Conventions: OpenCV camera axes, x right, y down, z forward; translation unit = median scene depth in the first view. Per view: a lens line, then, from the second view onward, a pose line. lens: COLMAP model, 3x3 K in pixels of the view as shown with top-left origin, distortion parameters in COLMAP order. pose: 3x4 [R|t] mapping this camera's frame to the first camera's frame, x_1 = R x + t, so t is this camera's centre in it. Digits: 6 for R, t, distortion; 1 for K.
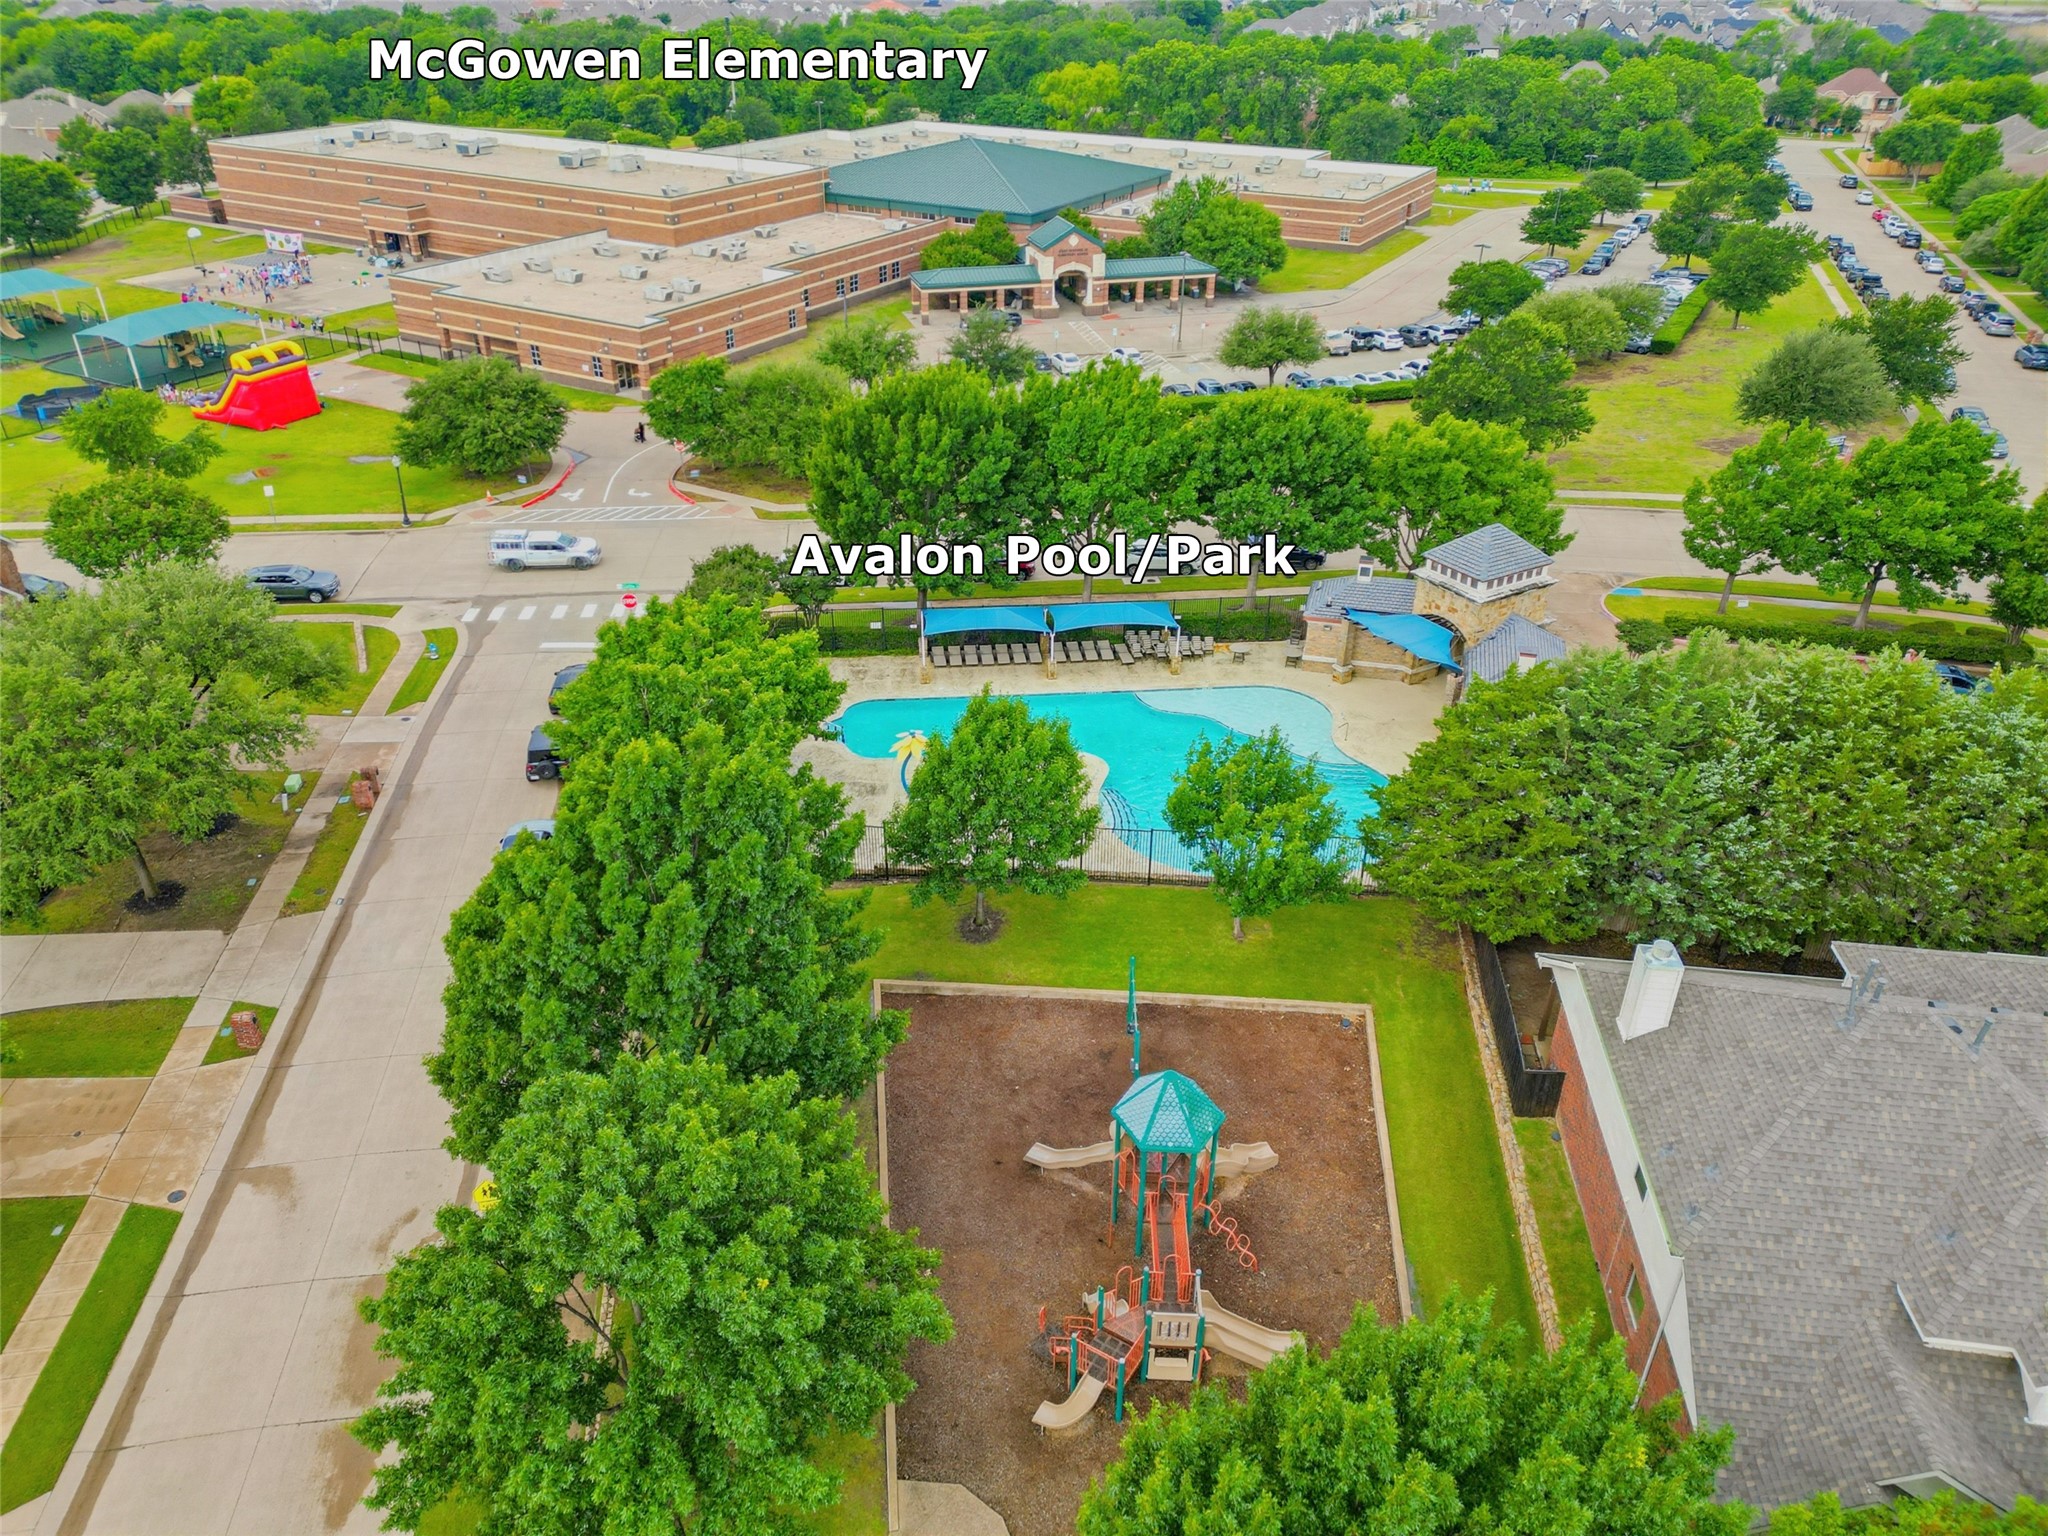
lens RADIAL K [[1458.0, 0, 1024.0], [0, 1458.0, 768.0], [0, 0, 1]] dist [0.069828, -0.059107]
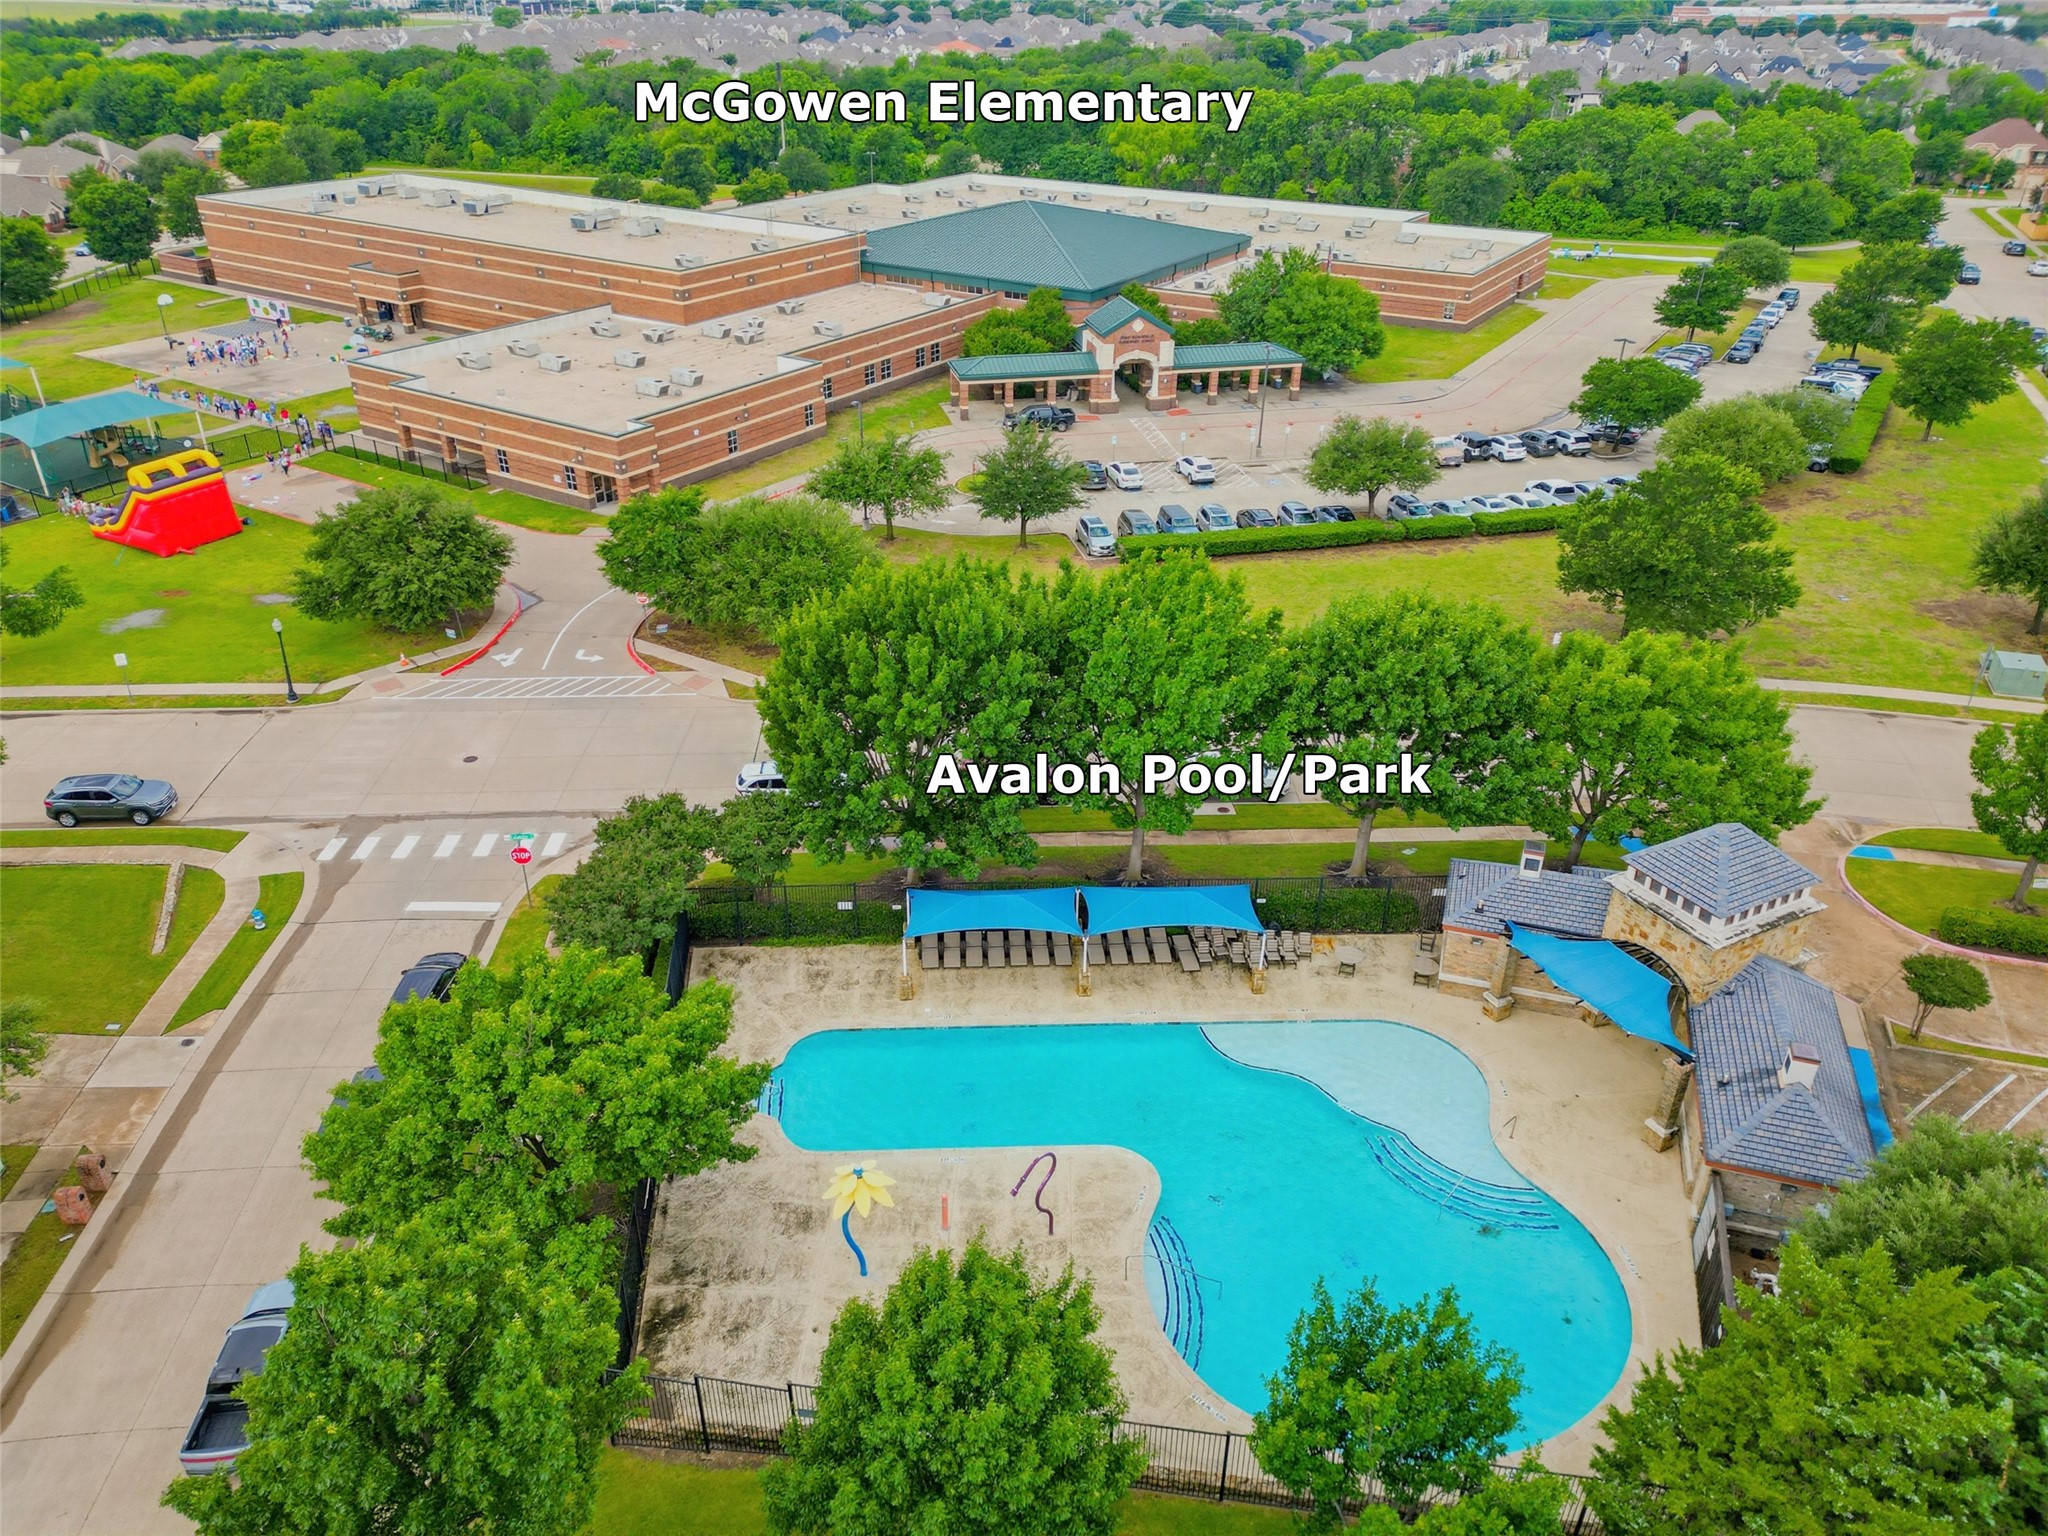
lens RADIAL K [[1458.0, 0, 1024.0], [0, 1458.0, 768.0], [0, 0, 1]] dist [0.069828, -0.059107]
pose [[0.998881, 0.023627, -0.040960, 0.008082], [-0.024440, 0.999512, -0.019476, -0.078339], [0.040480, 0.020455, 0.998971, 0.137360]]
